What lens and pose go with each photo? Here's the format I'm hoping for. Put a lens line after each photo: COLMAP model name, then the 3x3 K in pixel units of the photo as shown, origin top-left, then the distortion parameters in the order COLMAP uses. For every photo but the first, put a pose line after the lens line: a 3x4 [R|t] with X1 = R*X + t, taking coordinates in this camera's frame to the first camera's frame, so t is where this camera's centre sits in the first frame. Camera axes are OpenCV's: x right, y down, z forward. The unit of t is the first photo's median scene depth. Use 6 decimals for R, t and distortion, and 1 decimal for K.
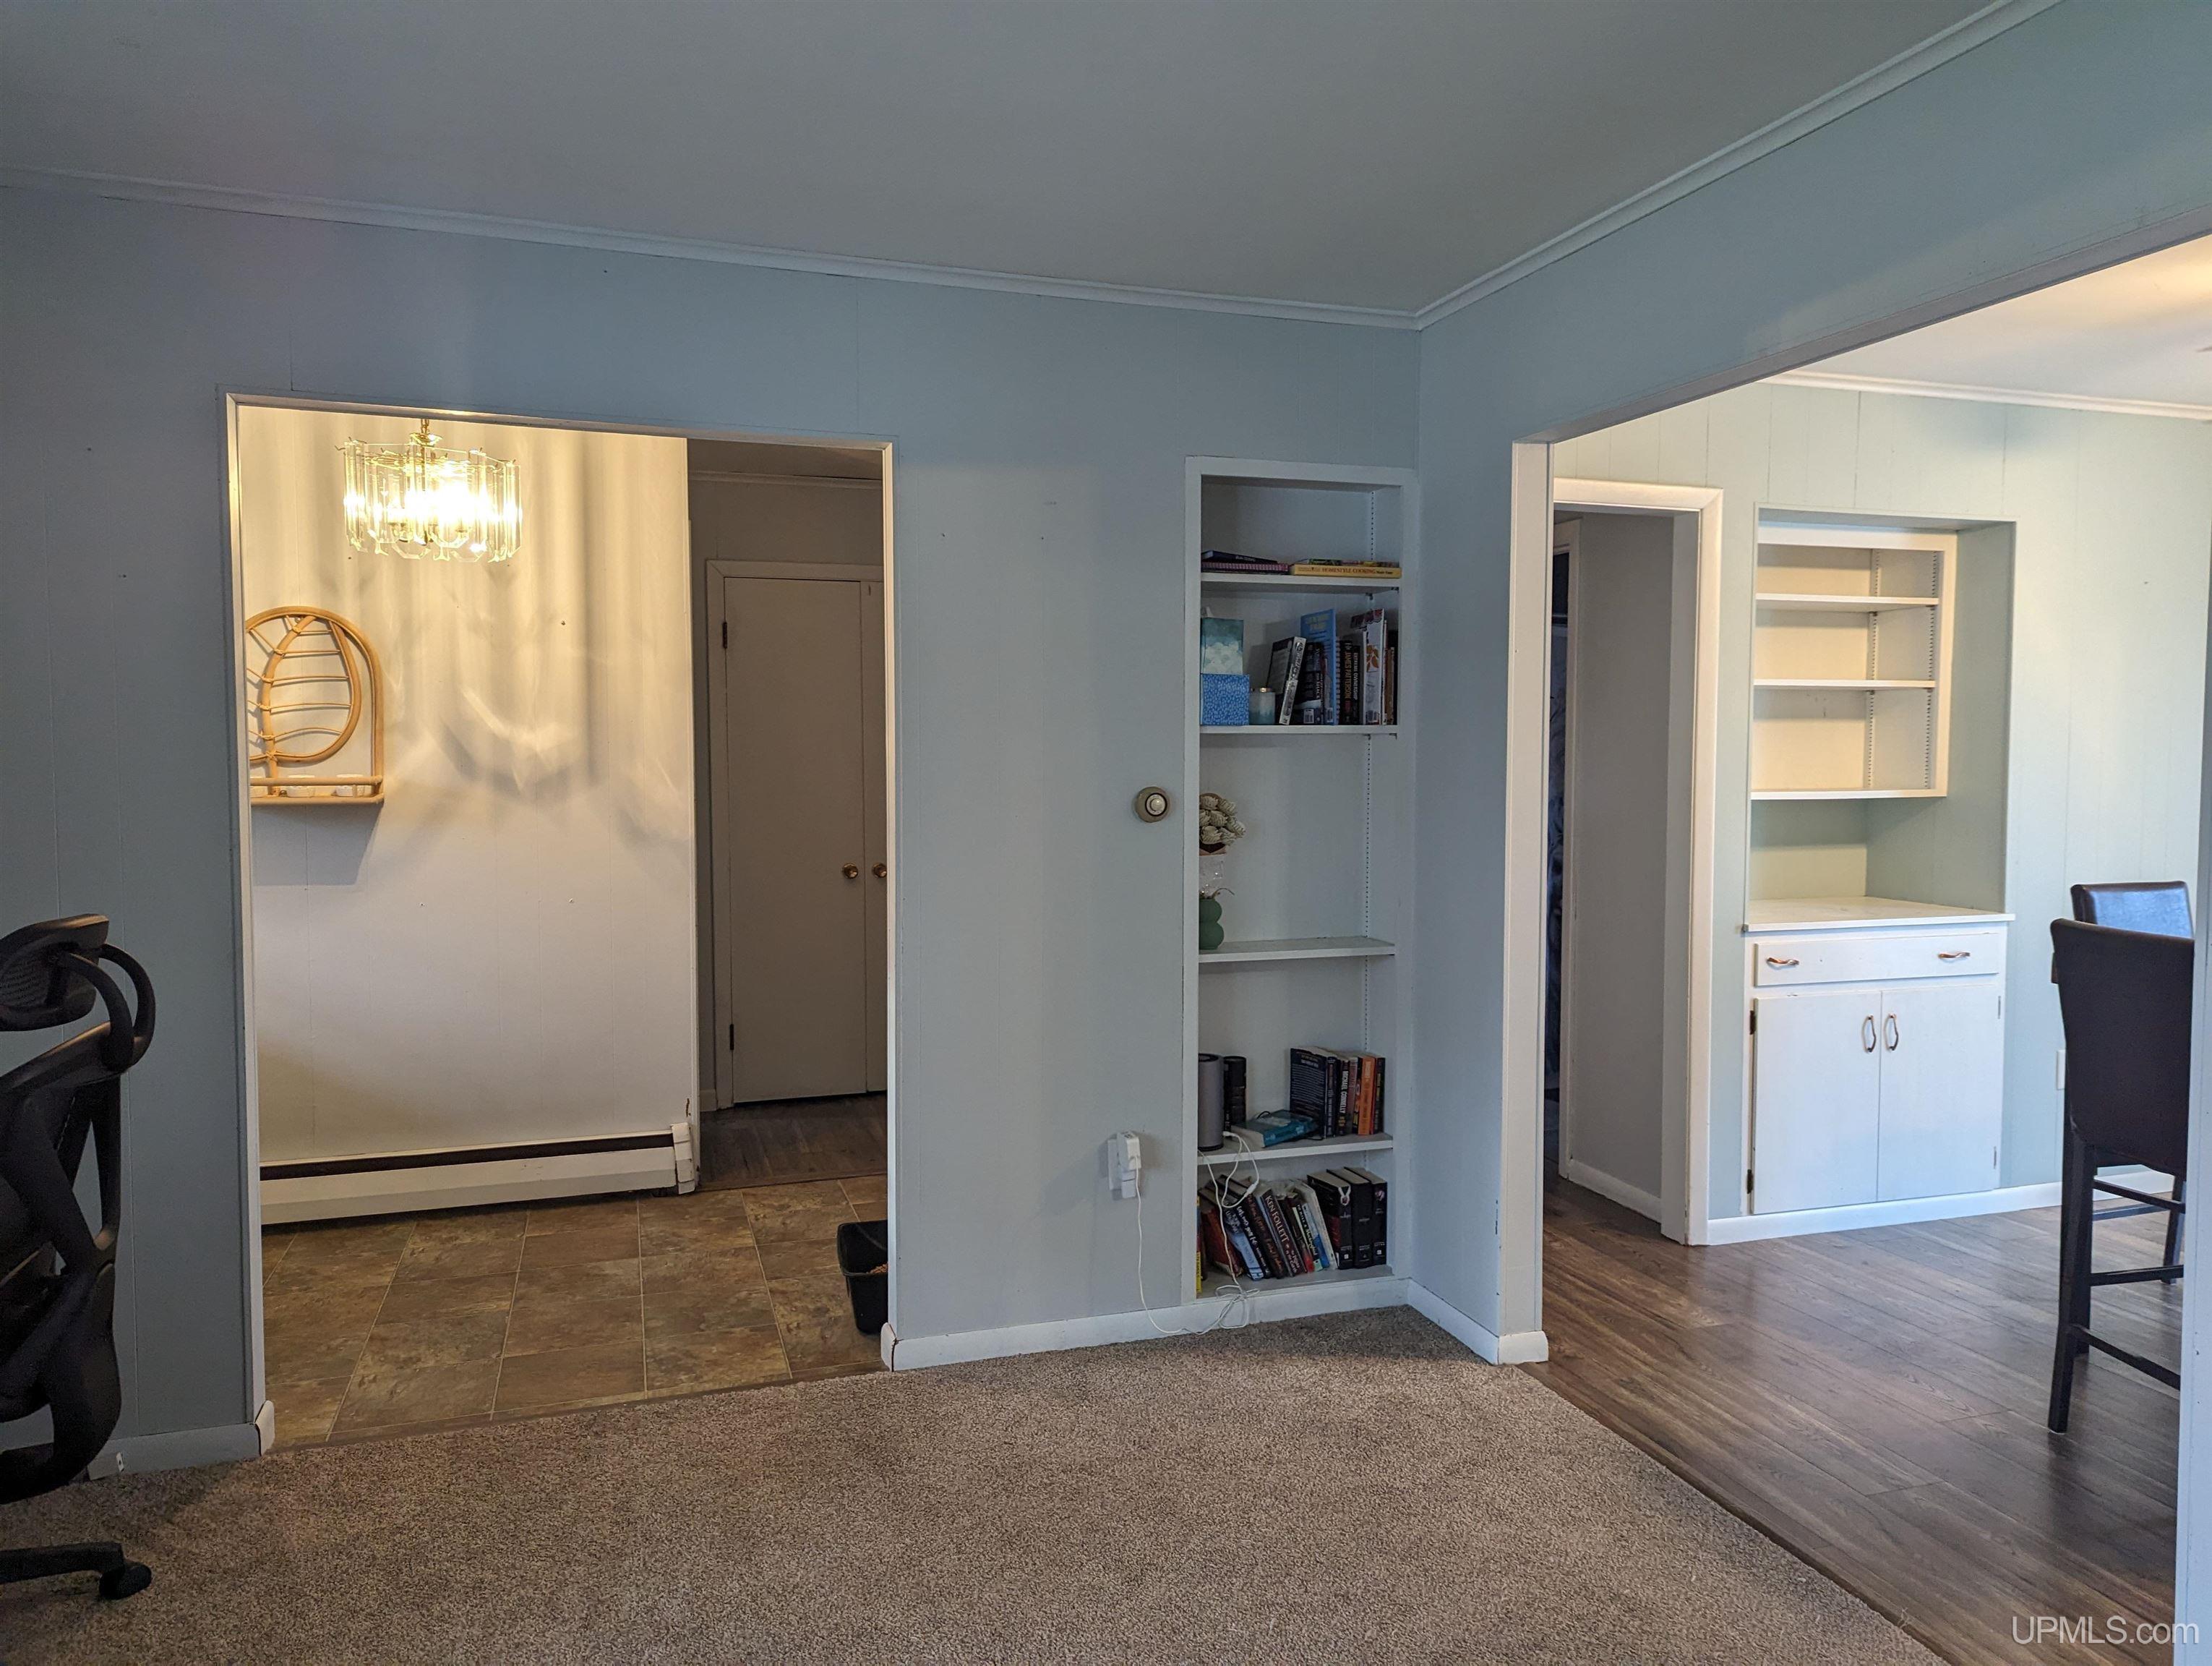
lens RADIAL K [[1517.7, 0, 1114.1], [0, 1517.7, 840.7], [0, 0, 1]] dist [0.006699, 0.000849]
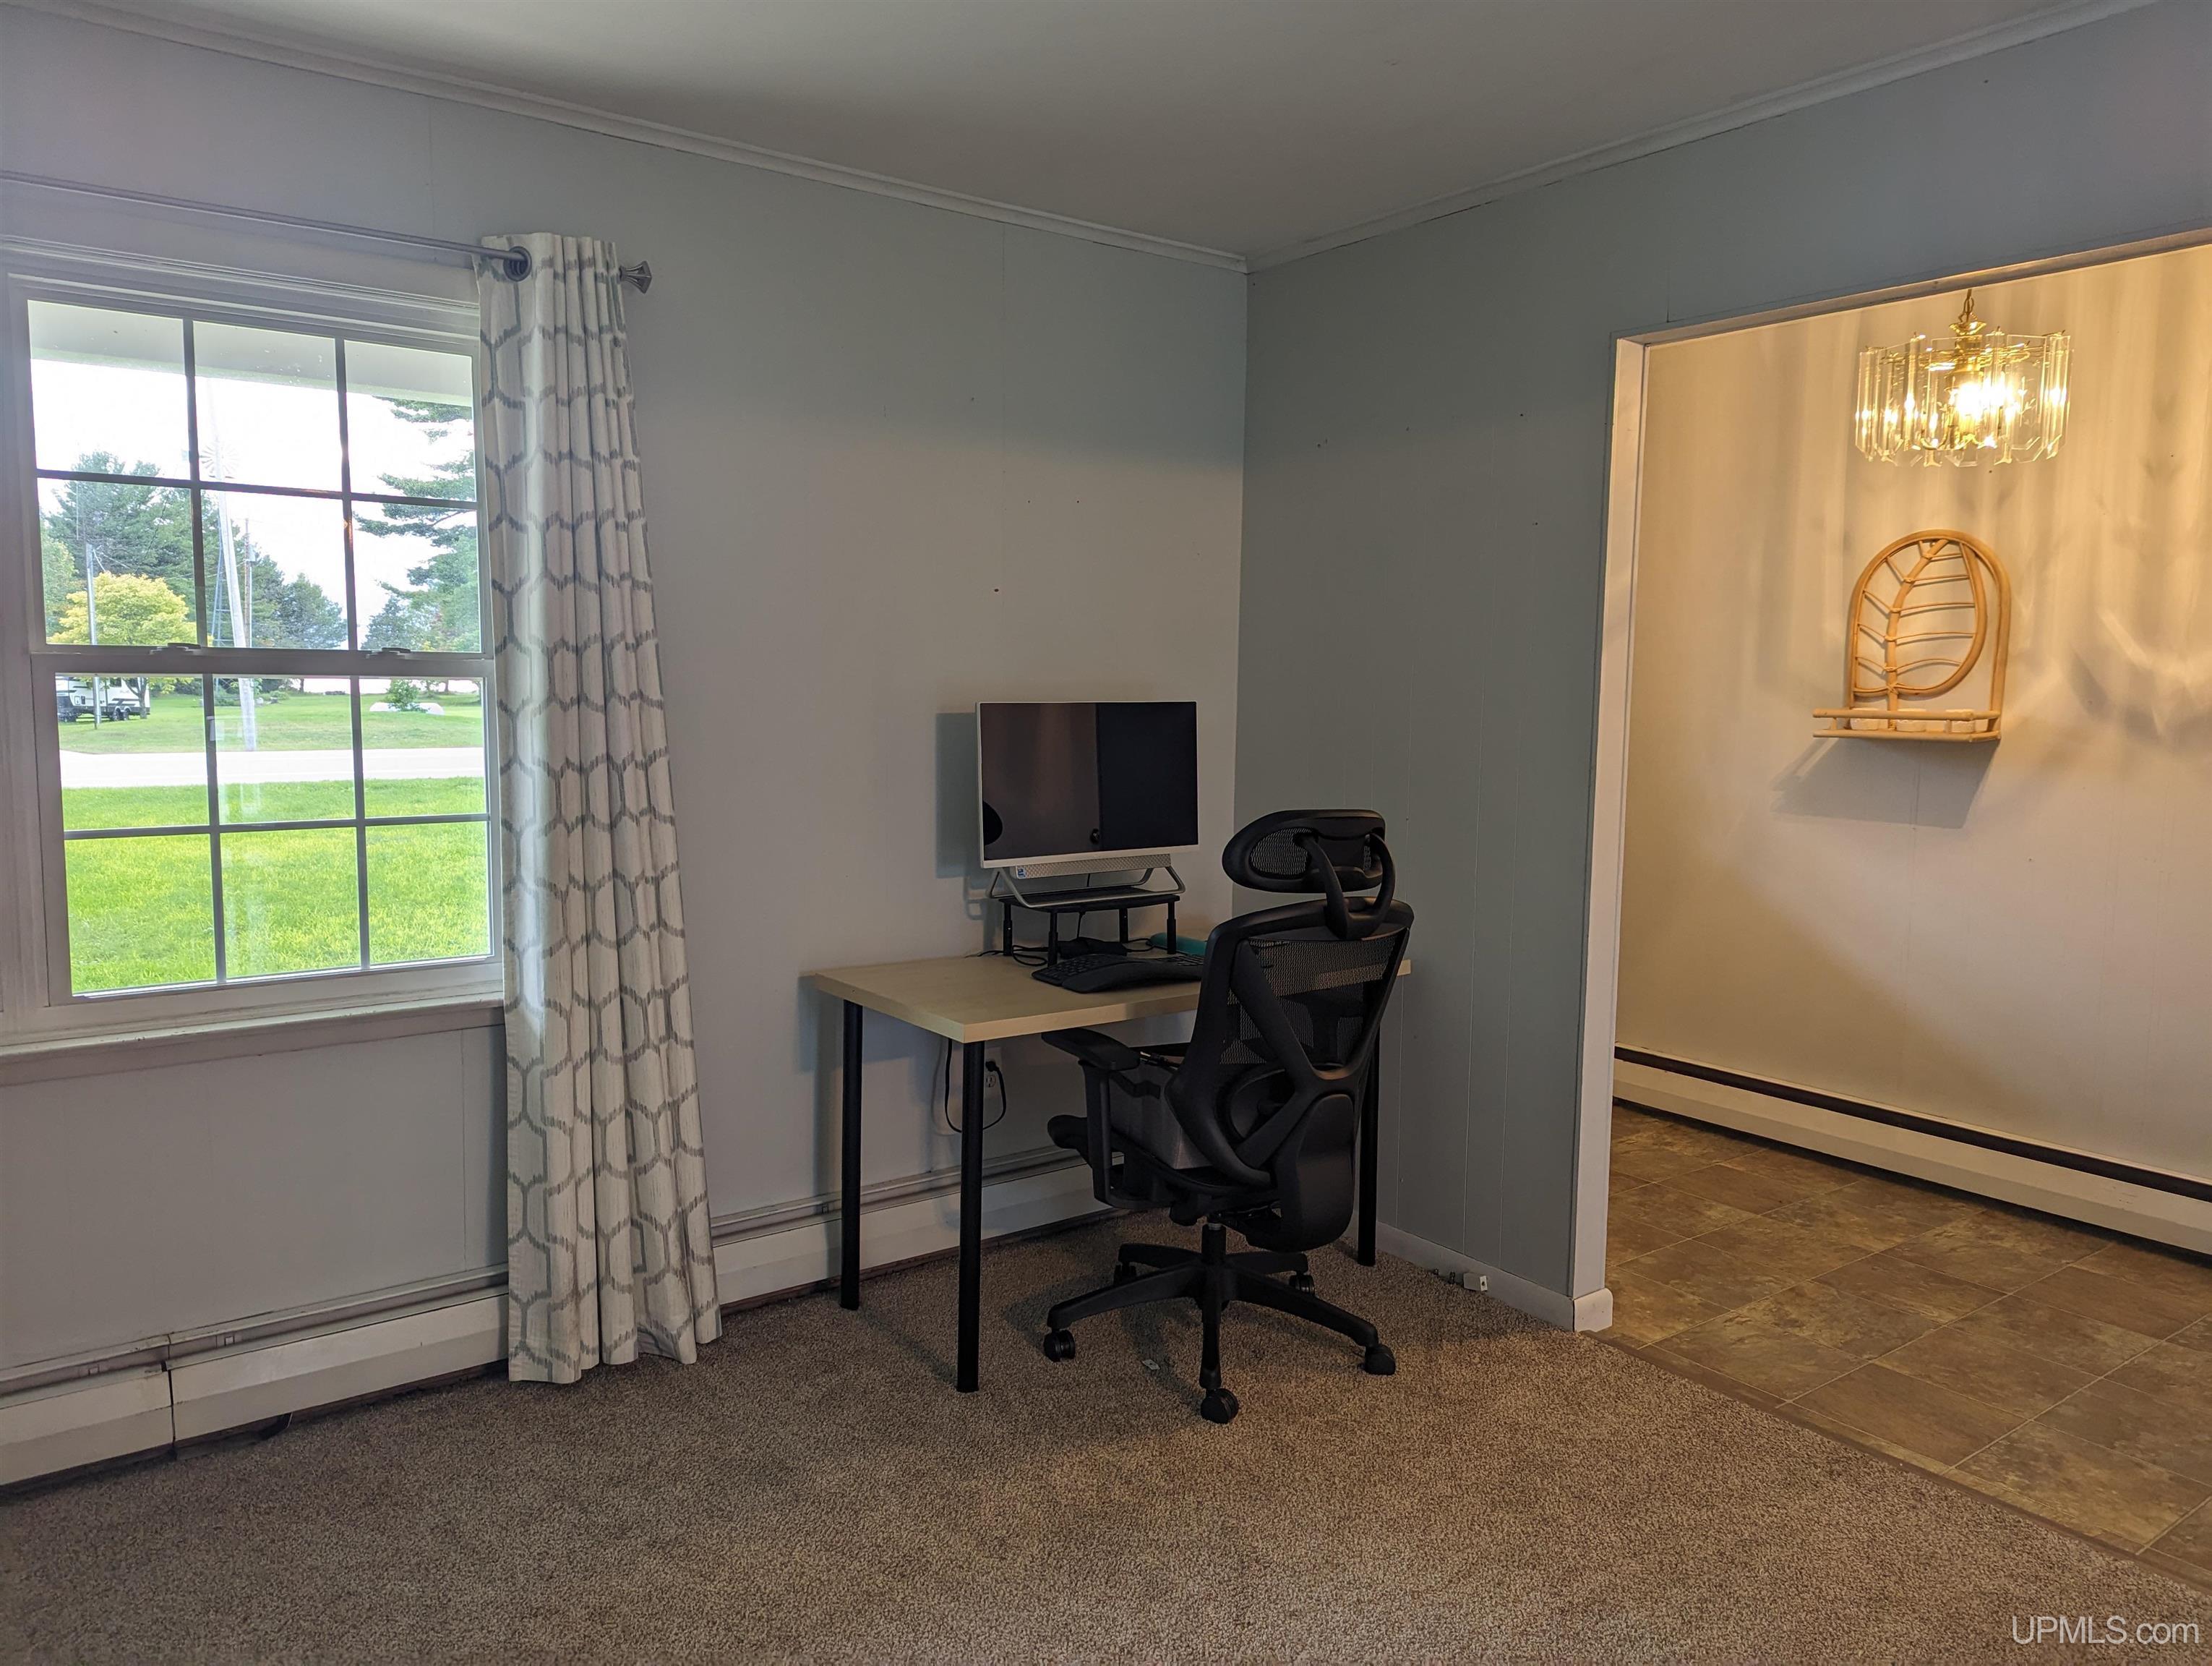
lens RADIAL K [[1517.7, 0, 1109.8], [0, 1517.7, 817.5], [0, 0, 1]] dist [0.006699, 0.000849]
pose [[0.316154, 0.091078, -0.944326, 0.212479], [-0.068551, 0.994972, 0.073012, -0.010034], [0.946228, 0.041652, 0.320808, 0.217077]]
